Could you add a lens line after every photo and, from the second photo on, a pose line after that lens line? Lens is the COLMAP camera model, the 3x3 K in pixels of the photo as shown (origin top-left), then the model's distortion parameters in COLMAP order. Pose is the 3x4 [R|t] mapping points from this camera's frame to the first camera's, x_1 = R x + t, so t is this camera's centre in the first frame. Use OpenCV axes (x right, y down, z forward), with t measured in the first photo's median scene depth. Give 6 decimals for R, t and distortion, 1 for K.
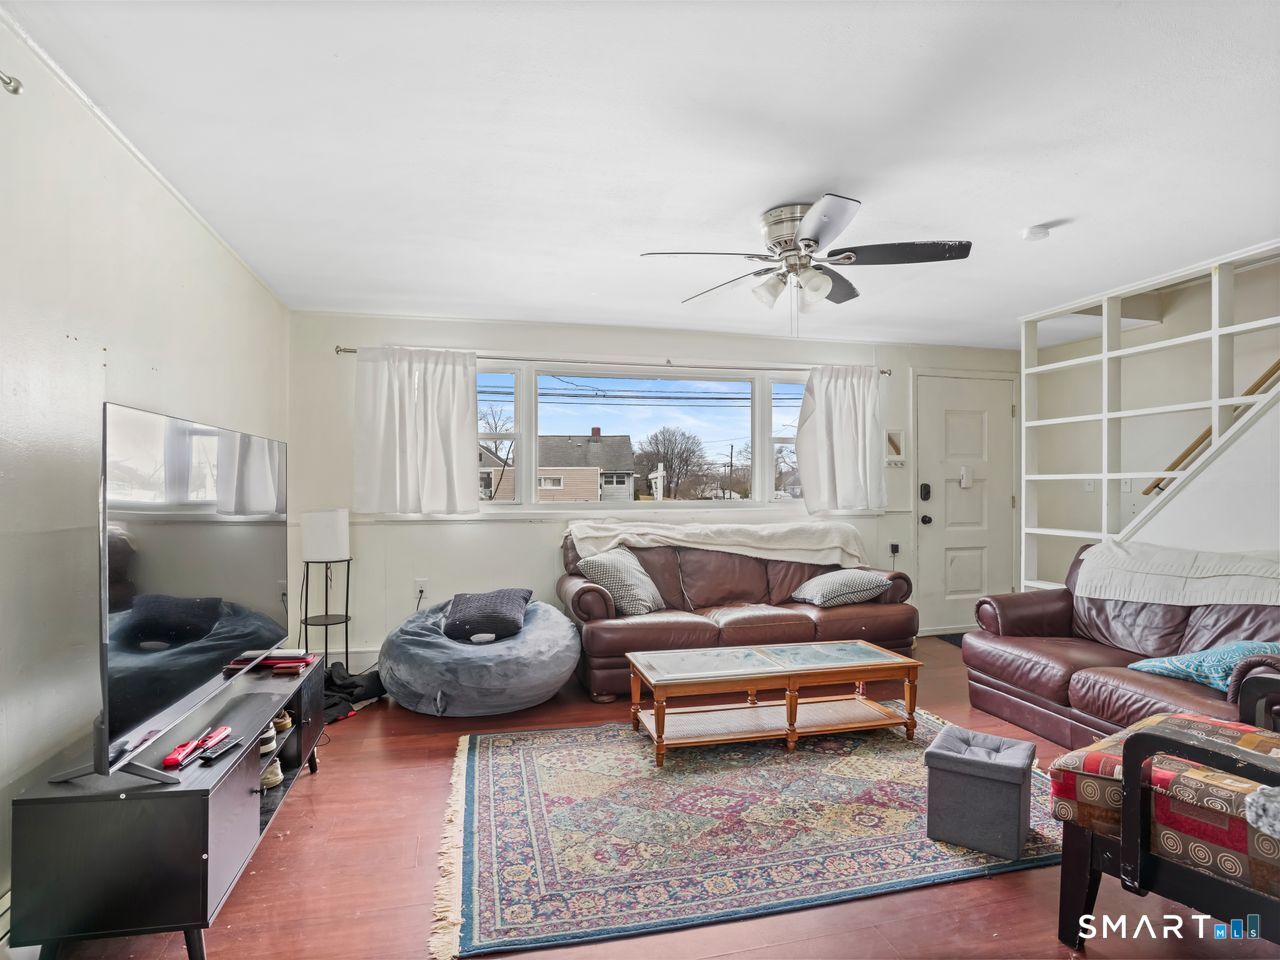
lens RADIAL K [[703.9, 0, 631.1], [0, 703.9, 481.8], [0, 0, 1]] dist [-0.090326, 0.040766]
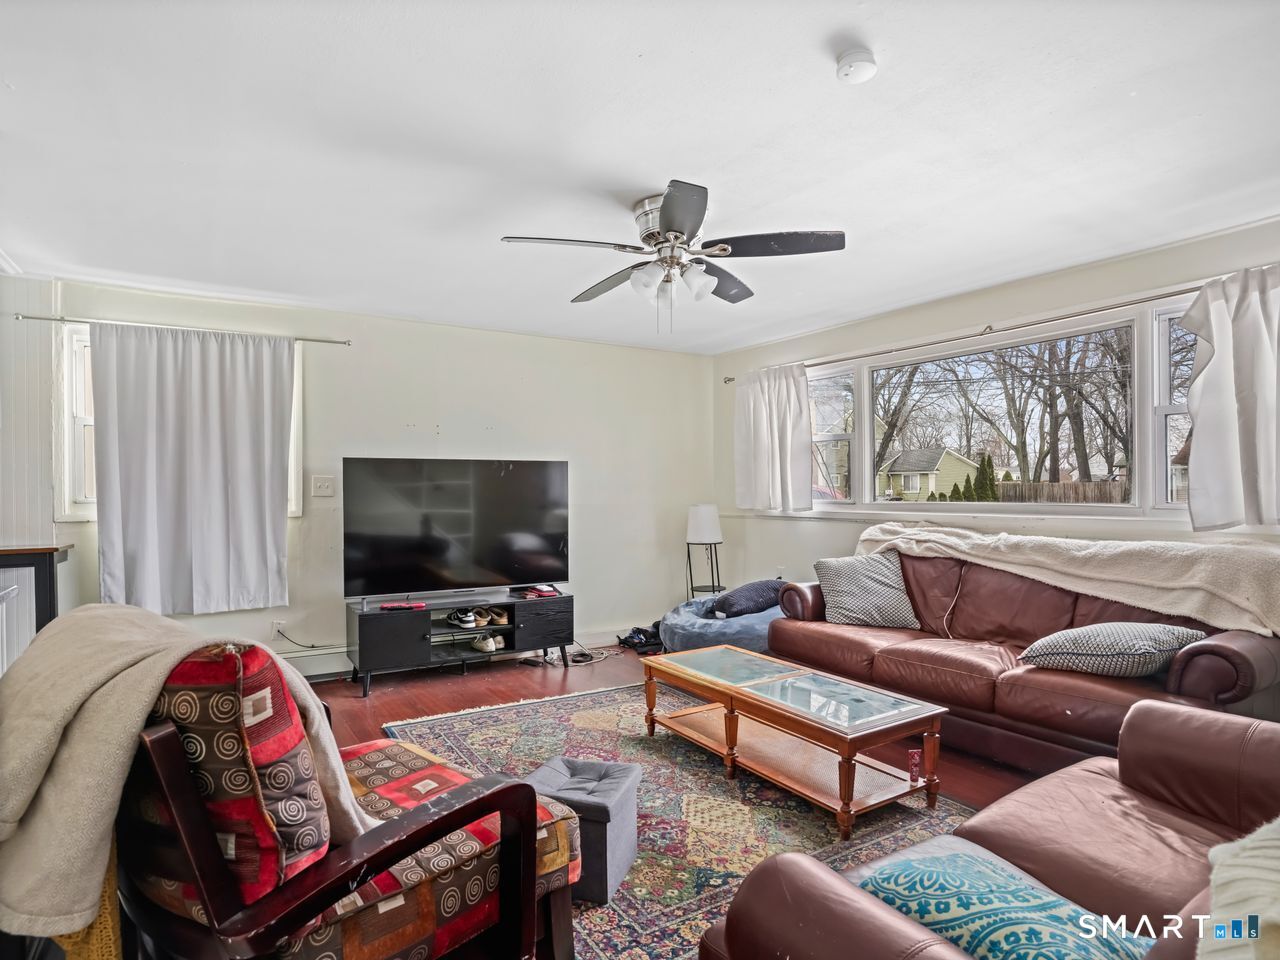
lens RADIAL K [[703.9, 0, 631.1], [0, 703.9, 481.8], [0, 0, 1]] dist [-0.090326, 0.040766]
pose [[0.320645, -0.010778, -0.947138, 0.729728], [0.012159, 0.999900, -0.007261, 0.004067], [0.947121, -0.009188, 0.320744, 0.405815]]
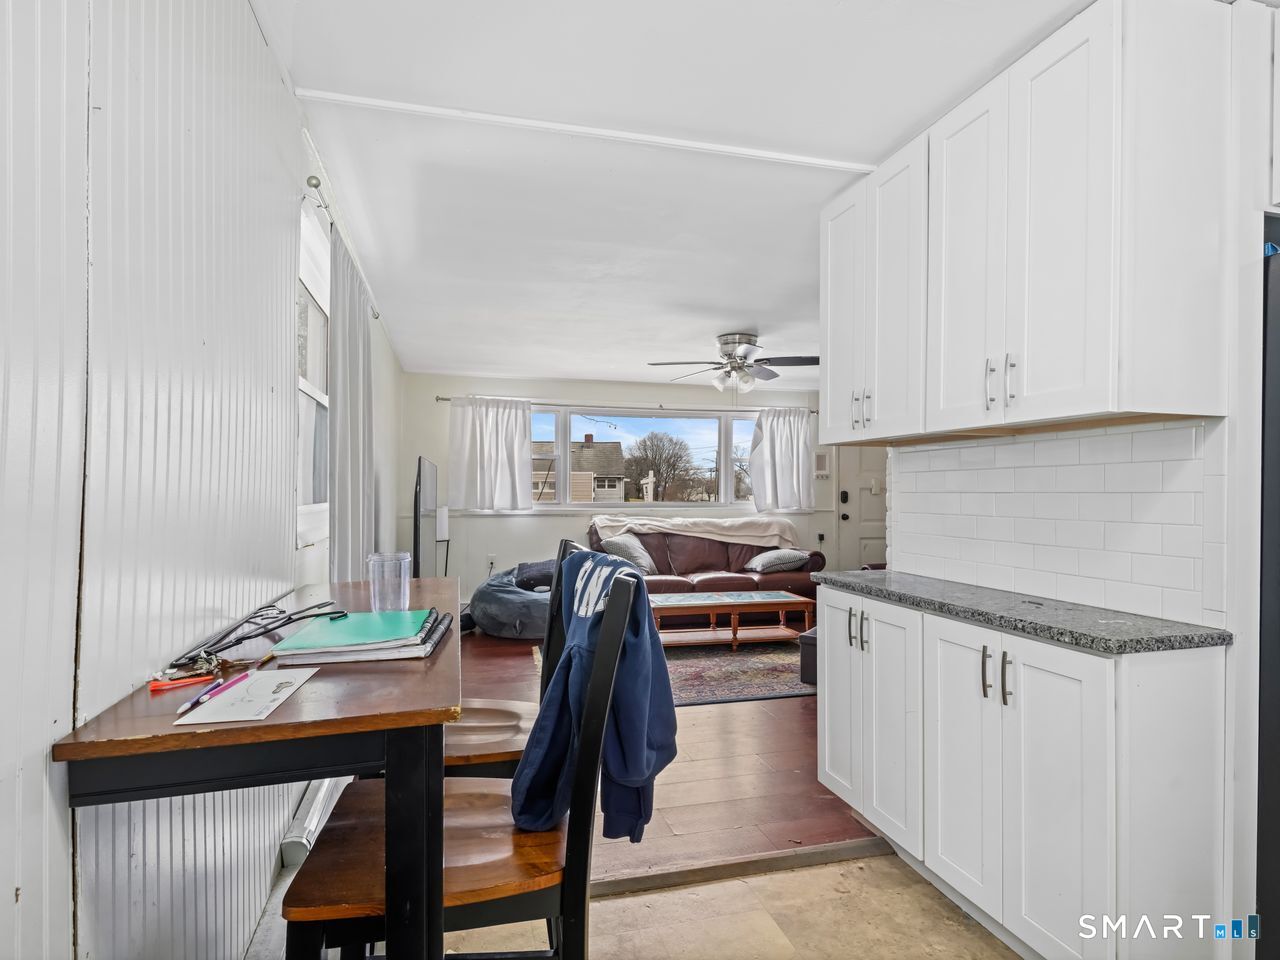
lens RADIAL K [[703.9, 0, 631.1], [0, 703.9, 481.8], [0, 0, 1]] dist [-0.090326, 0.040766]
pose [[0.999824, 0.005424, 0.017949, -0.036265], [-0.005345, 0.999976, -0.004488, -0.008728], [-0.017973, 0.004391, 0.999829, -0.486118]]
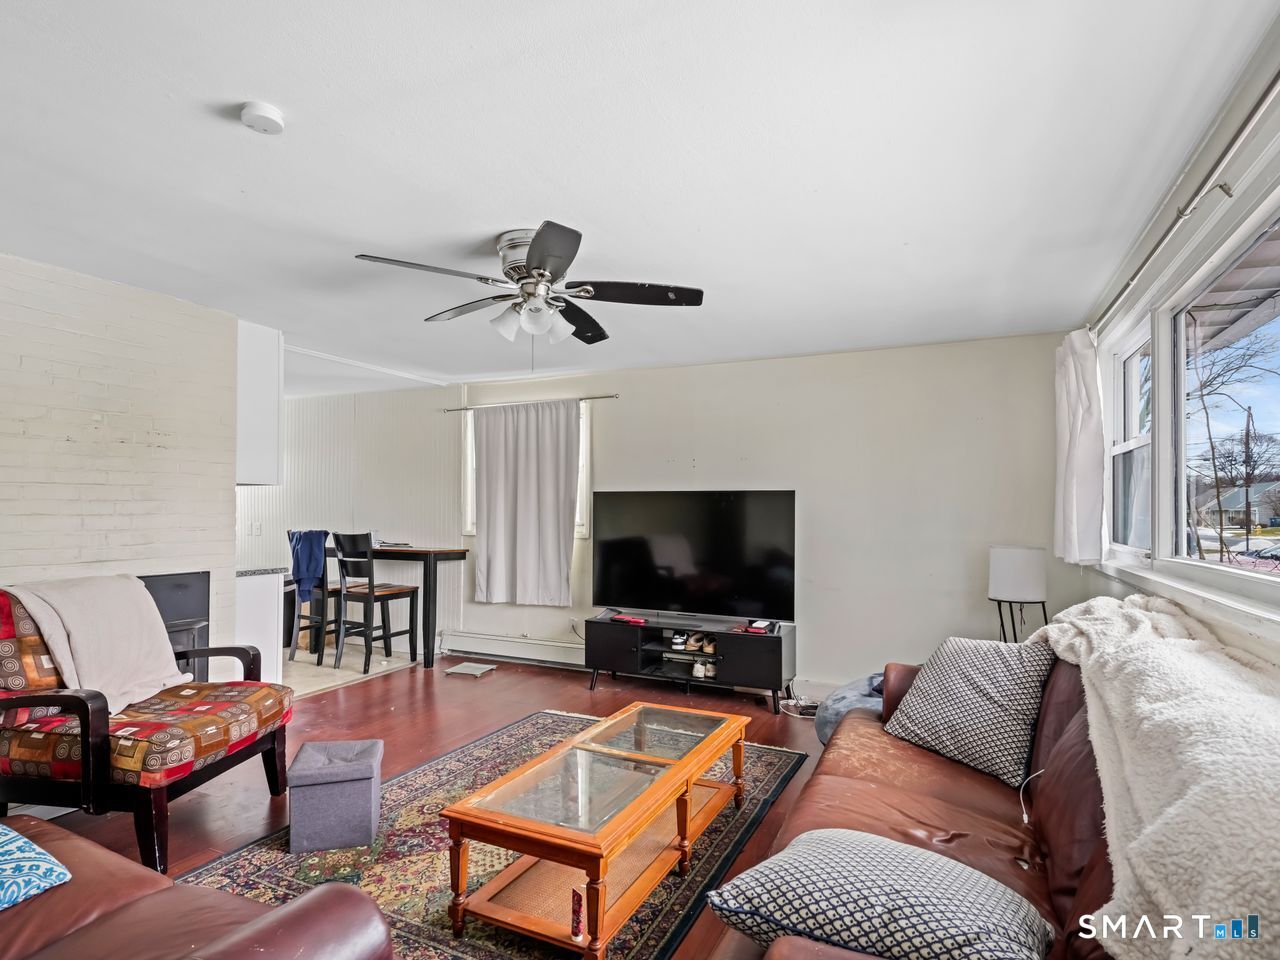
lens RADIAL K [[686.3, 0, 636.7], [0, 686.3, 503.3], [0, 0, 1]] dist [0.000855, -0.011644]
pose [[-0.619975, -0.011457, -0.784538, 0.572235], [0.000232, 0.999891, -0.014786, -0.004198], [0.784621, -0.009349, -0.619905, 1.089795]]
